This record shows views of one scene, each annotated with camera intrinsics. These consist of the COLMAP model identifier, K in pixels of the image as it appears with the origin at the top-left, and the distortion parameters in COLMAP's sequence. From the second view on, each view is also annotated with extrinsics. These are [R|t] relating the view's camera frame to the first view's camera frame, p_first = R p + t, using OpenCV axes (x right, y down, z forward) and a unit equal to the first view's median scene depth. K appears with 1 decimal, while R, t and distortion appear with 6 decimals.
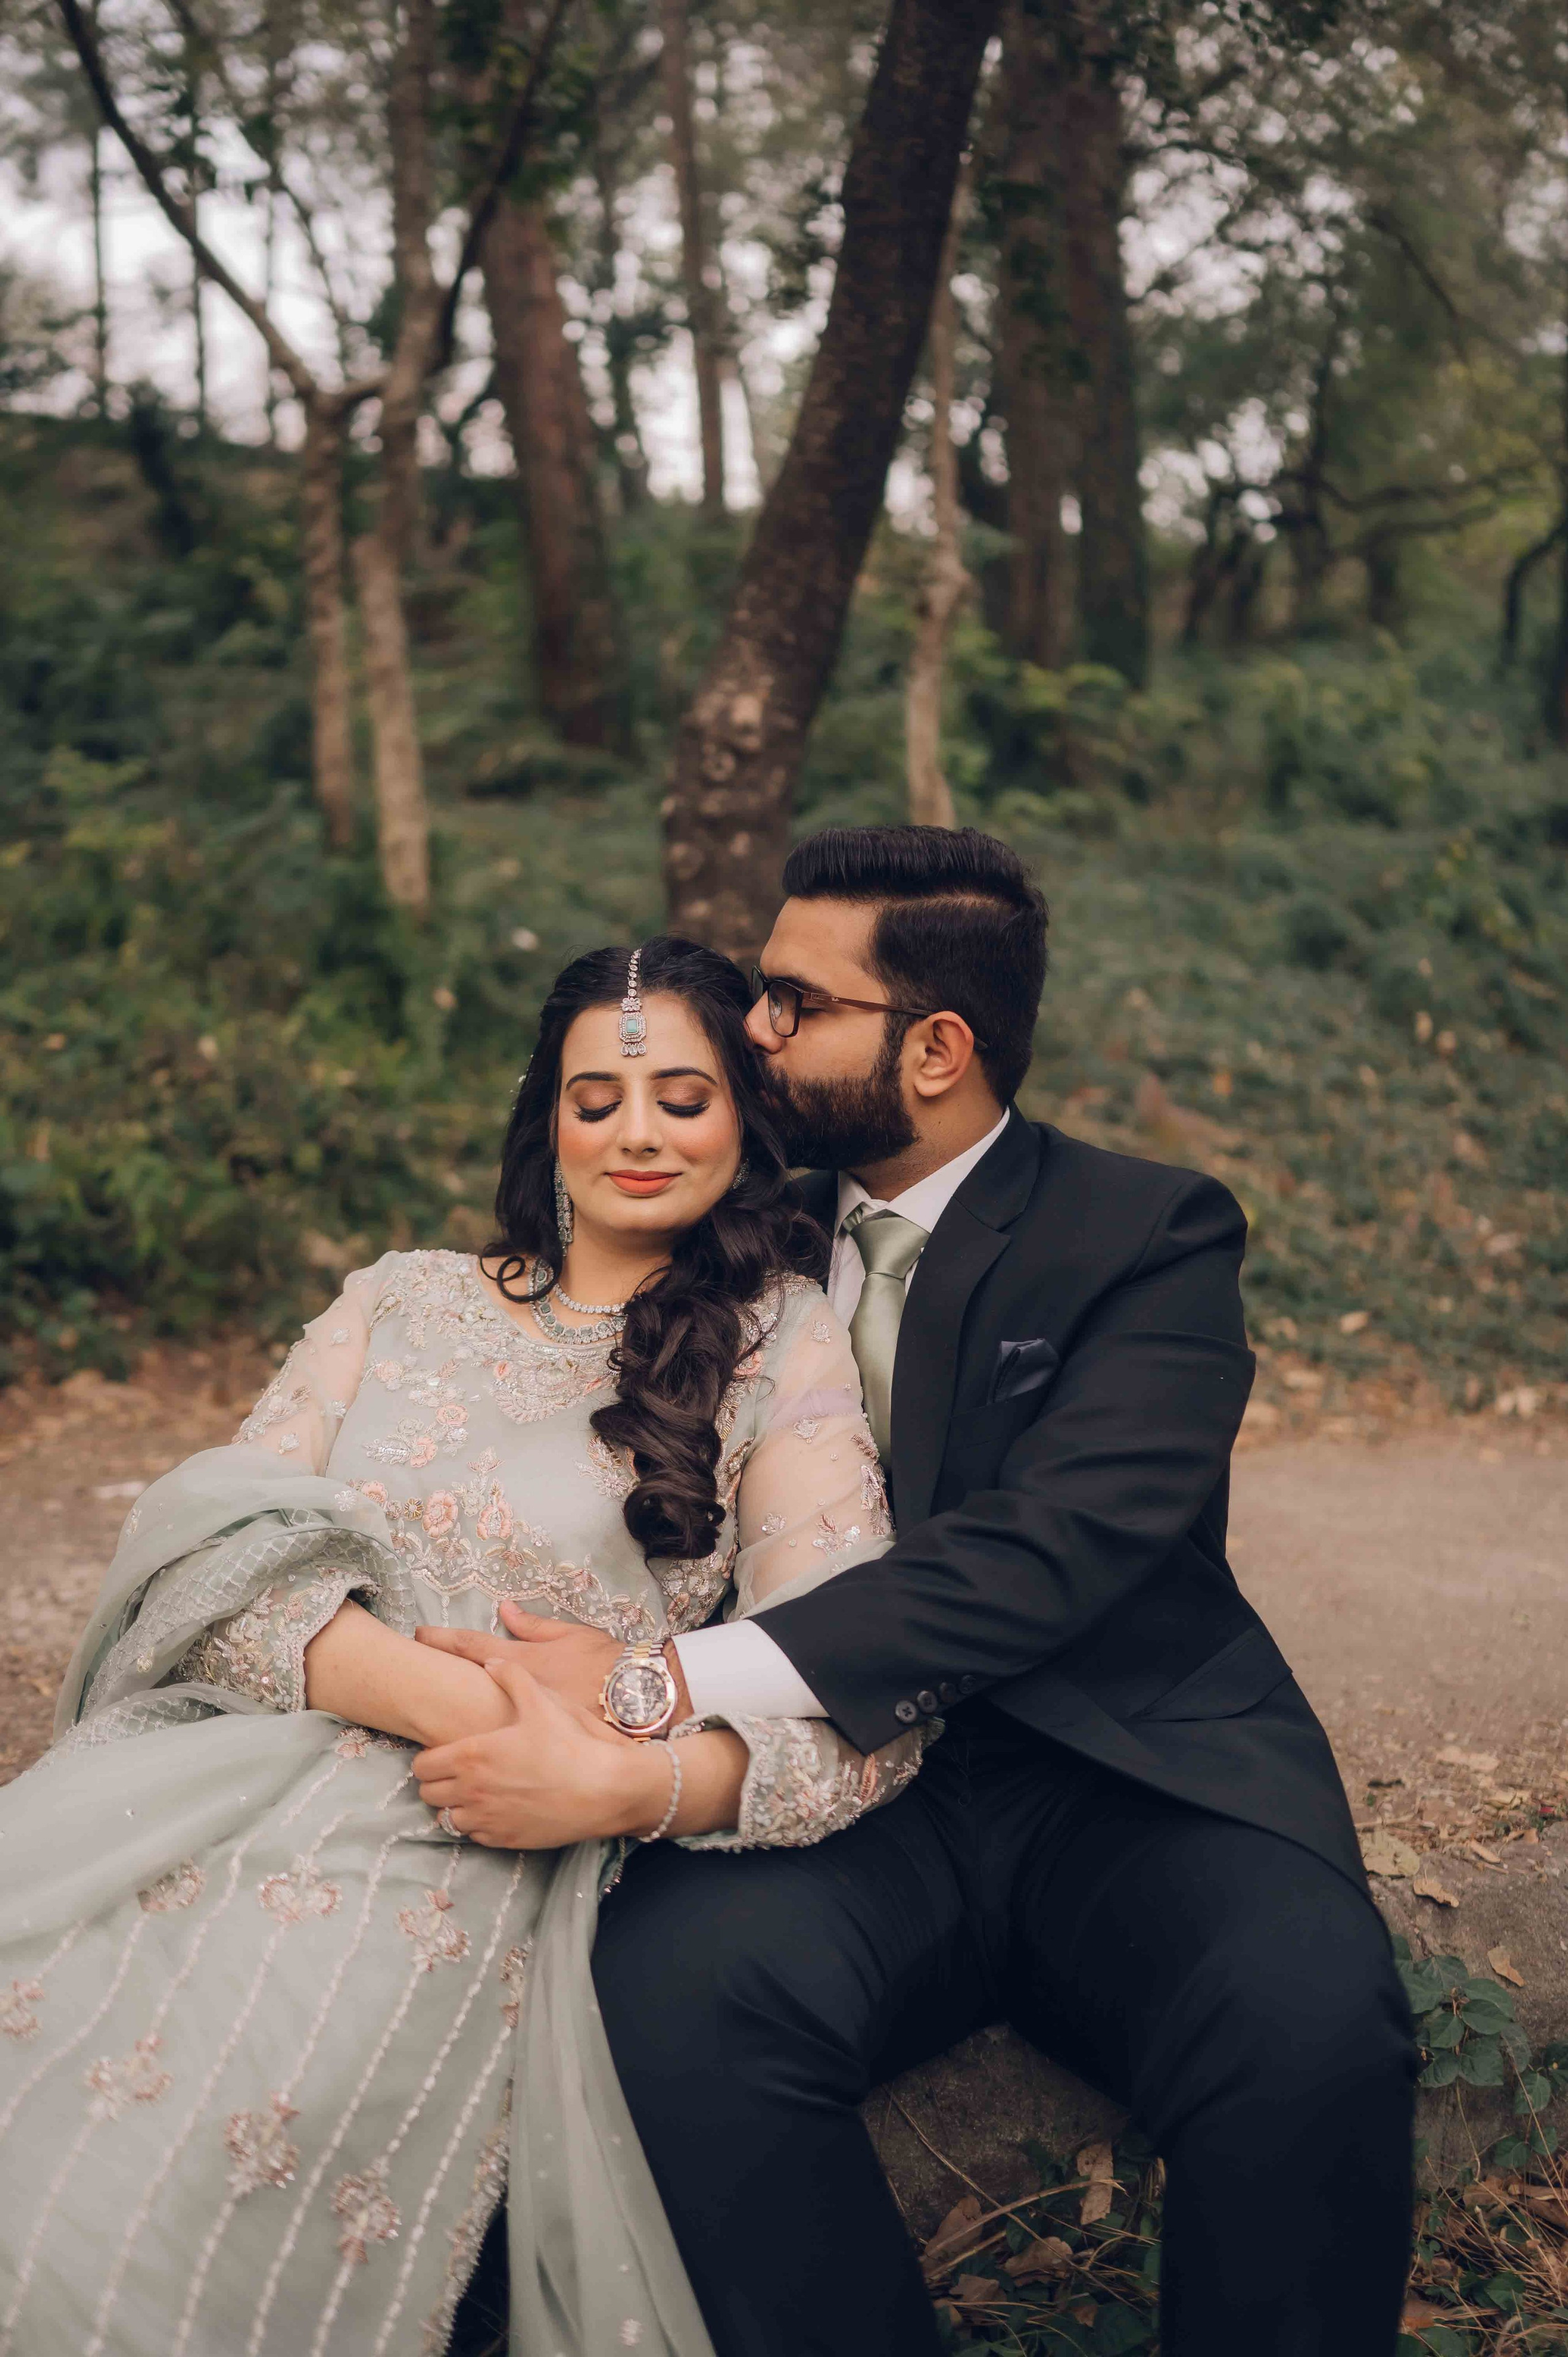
lens RADIAL K [[2240.8, 0, 784.0], [0, 2240.8, 1178.5], [0, 0, 1]] dist [-0.007578, 0.005680]
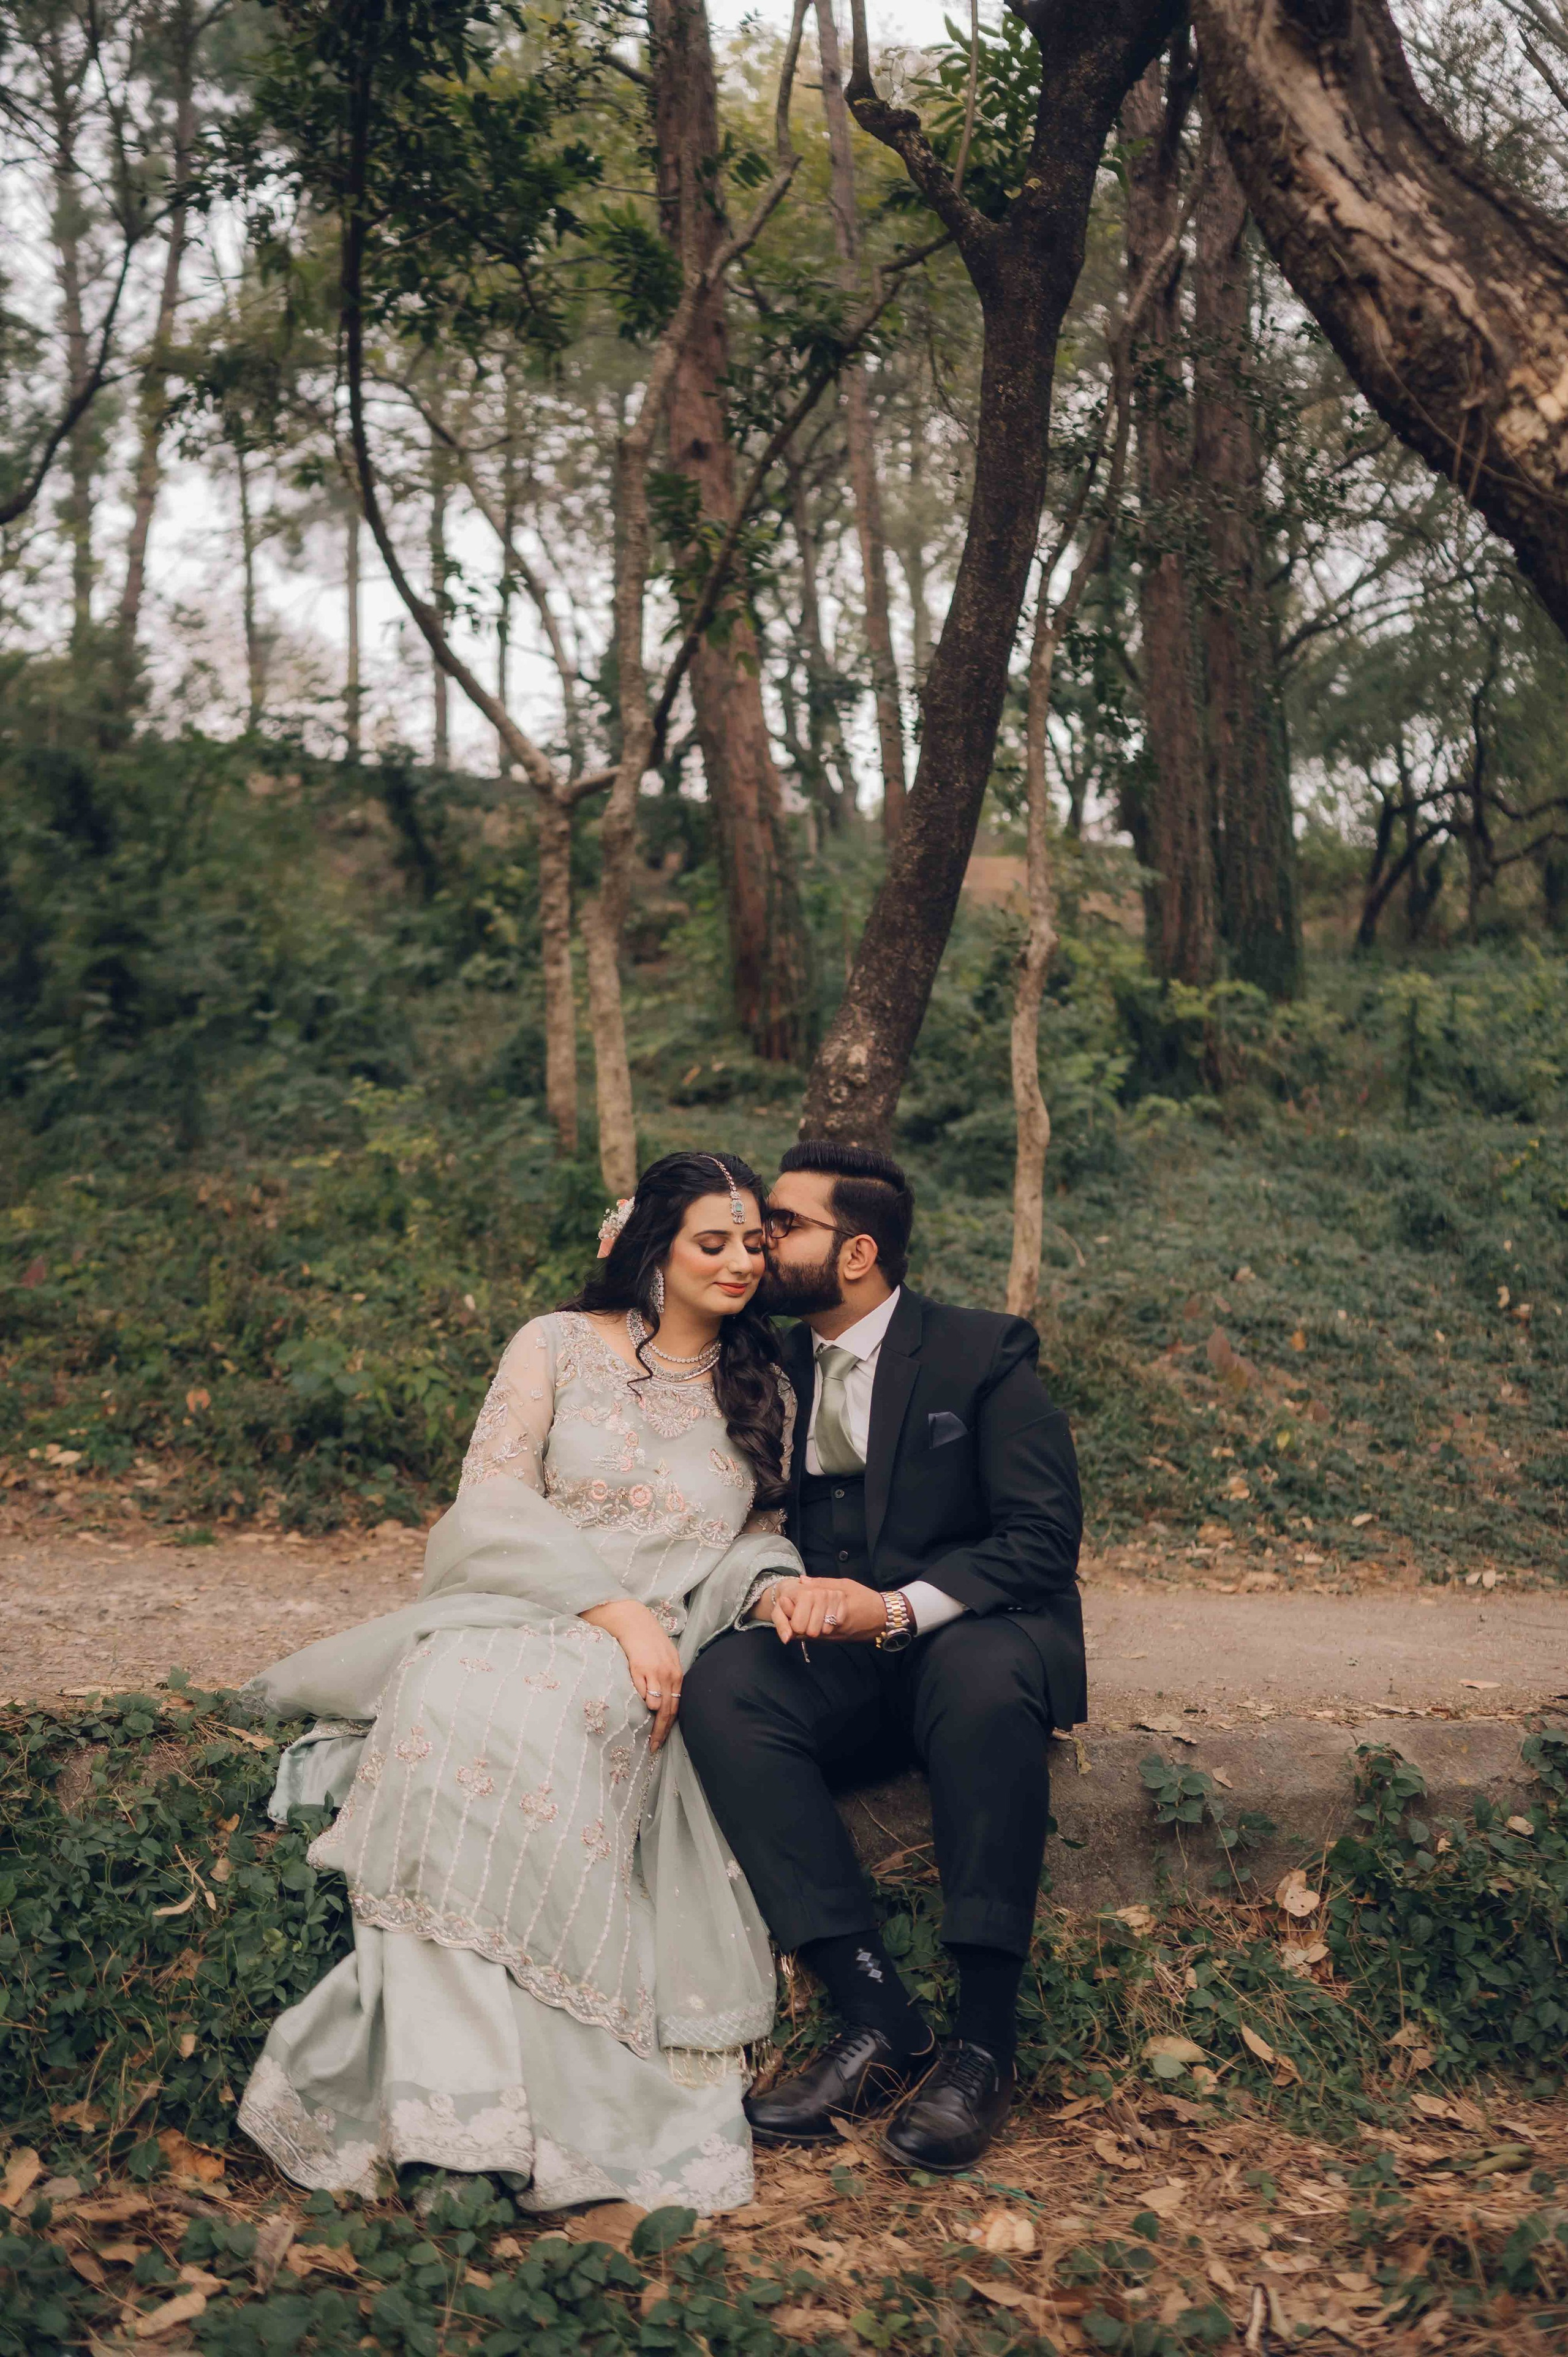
lens RADIAL K [[2240.1, 0, 775.5], [0, 2240.1, 1174.4], [0, 0, 1]] dist [-0.006825, 0.000689]
pose [[0.995279, -0.008530, -0.096681, 0.027192], [-0.004336, 0.991228, -0.132091, 0.021406], [0.096960, 0.131886, 0.986511, -0.157532]]
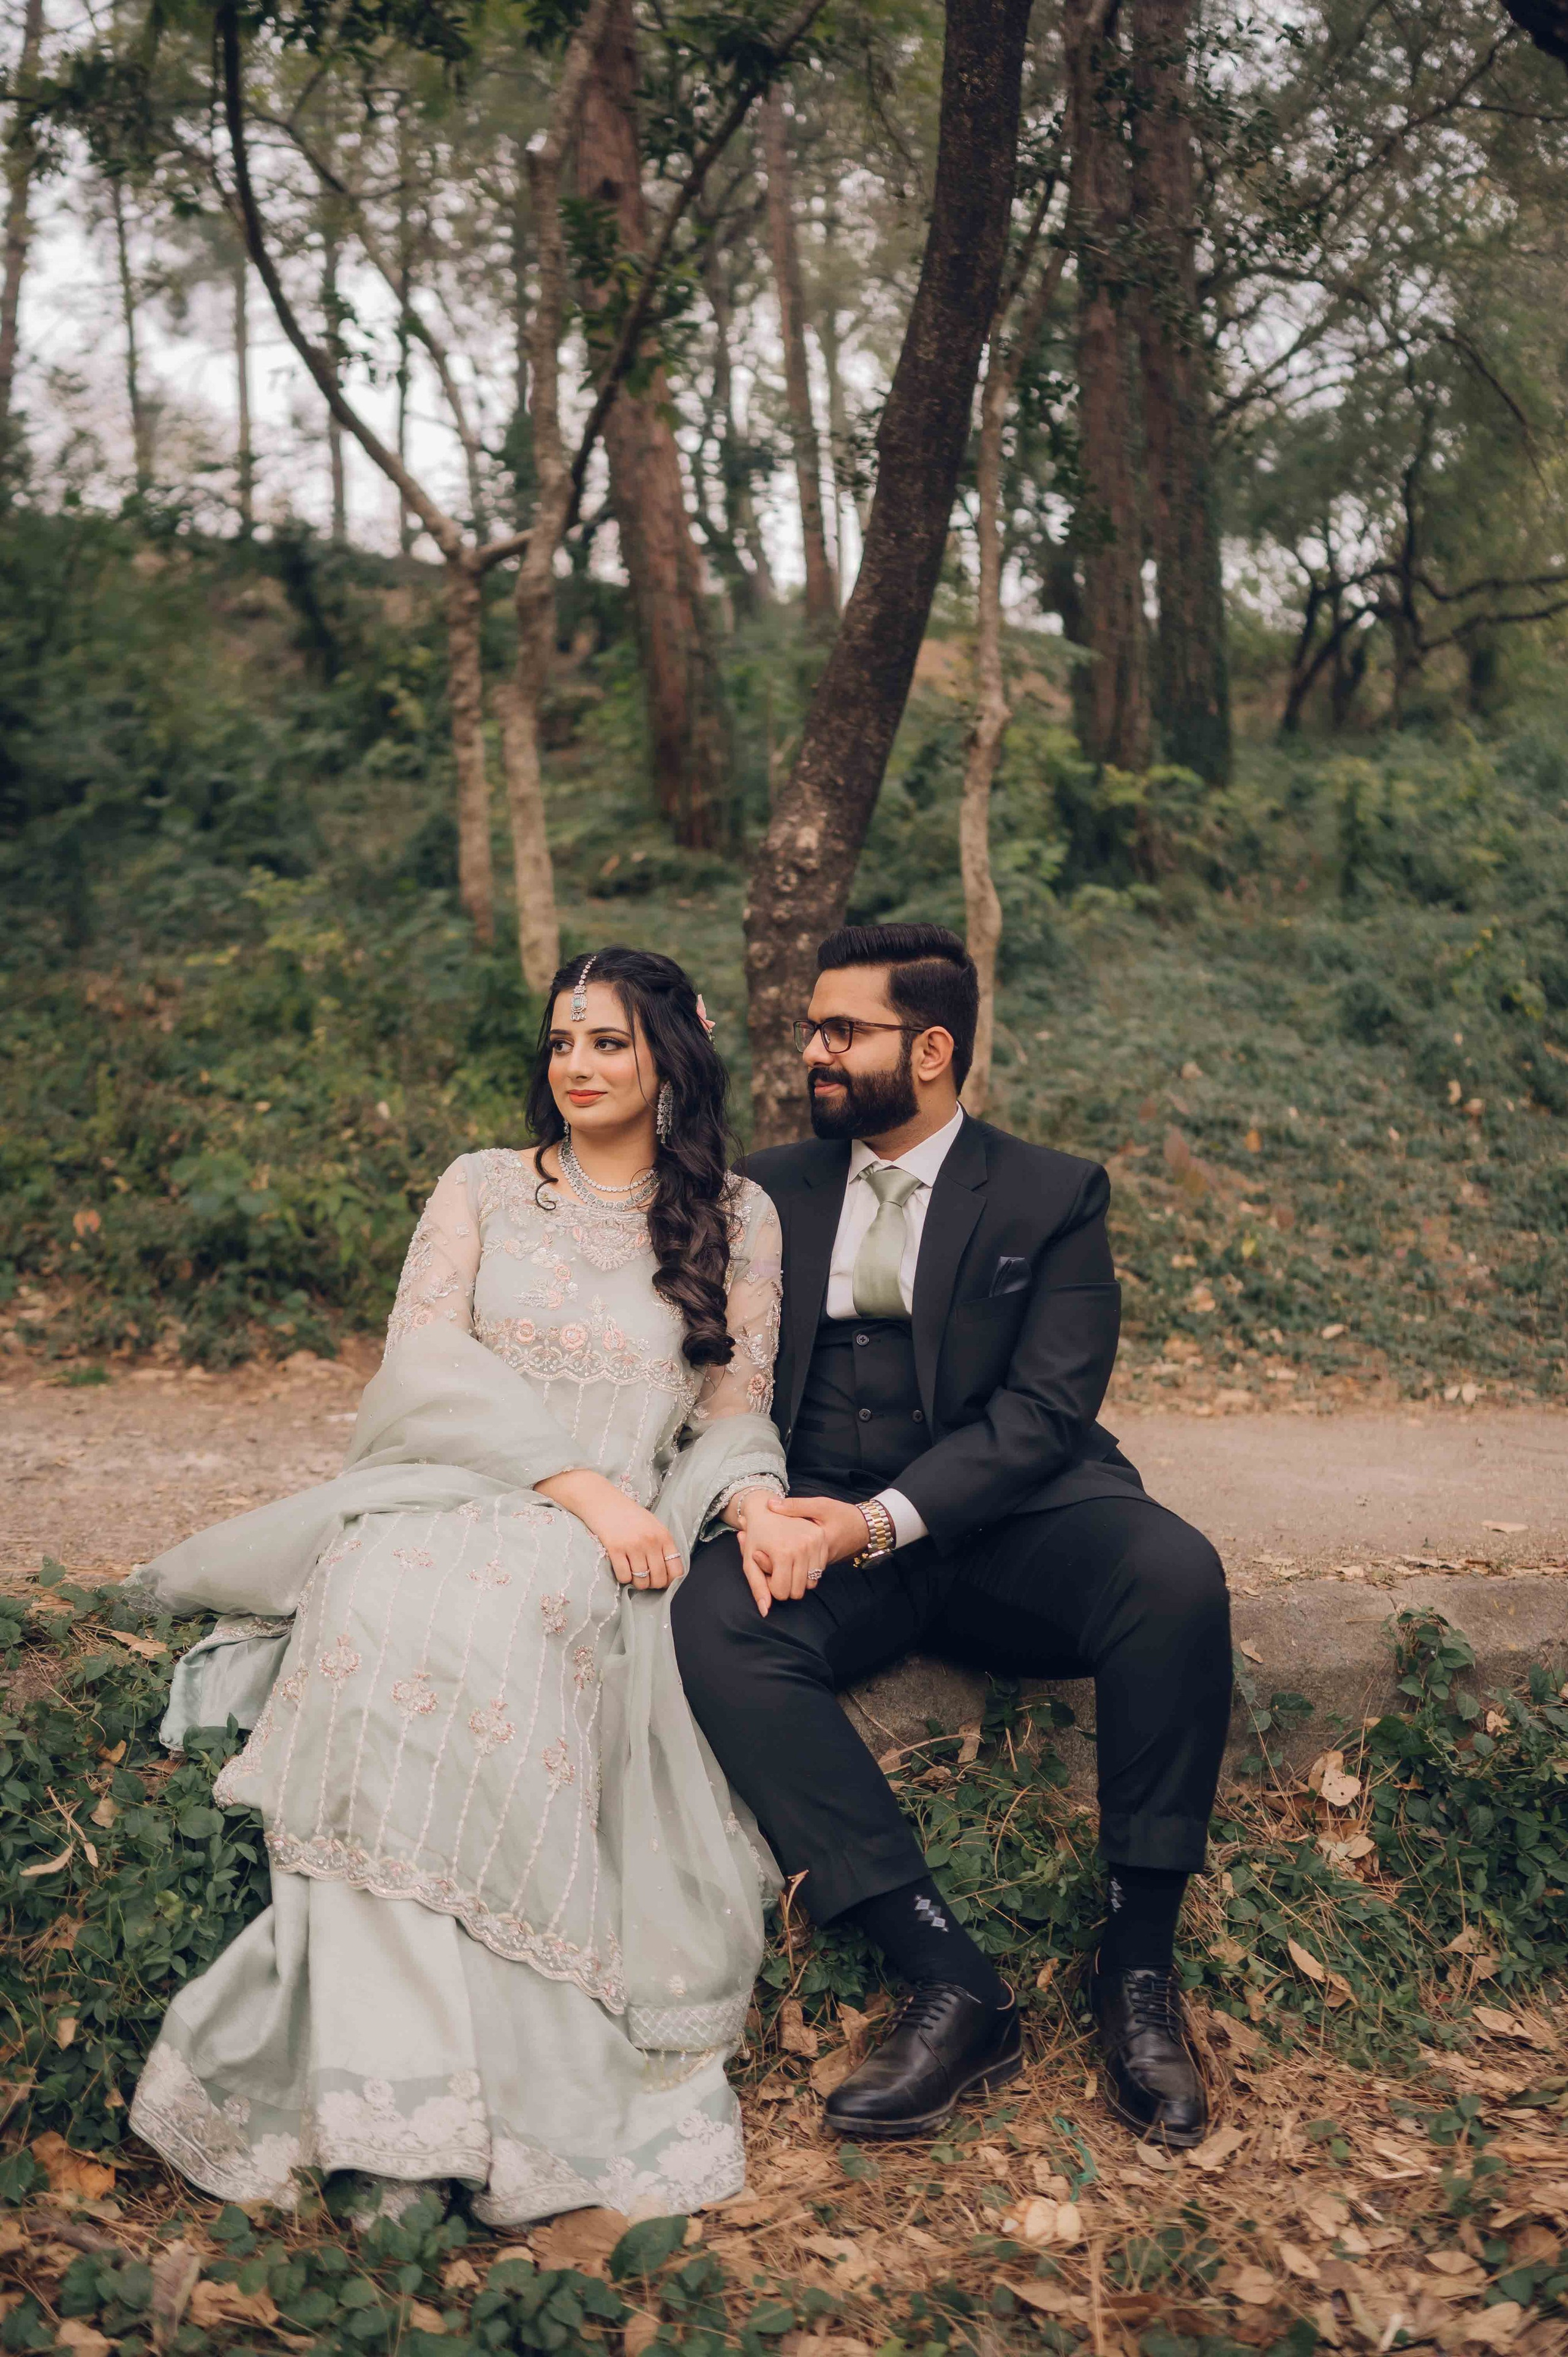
lens RADIAL K [[2240.8, 0, 784.0], [0, 2240.8, 1178.5], [0, 0, 1]] dist [-0.007578, 0.005680]
pose [[0.998438, -0.008786, -0.055167, 0.015718], [0.006646, 0.999223, -0.038854, 0.014806], [0.055465, 0.038426, 0.997721, -0.112208]]
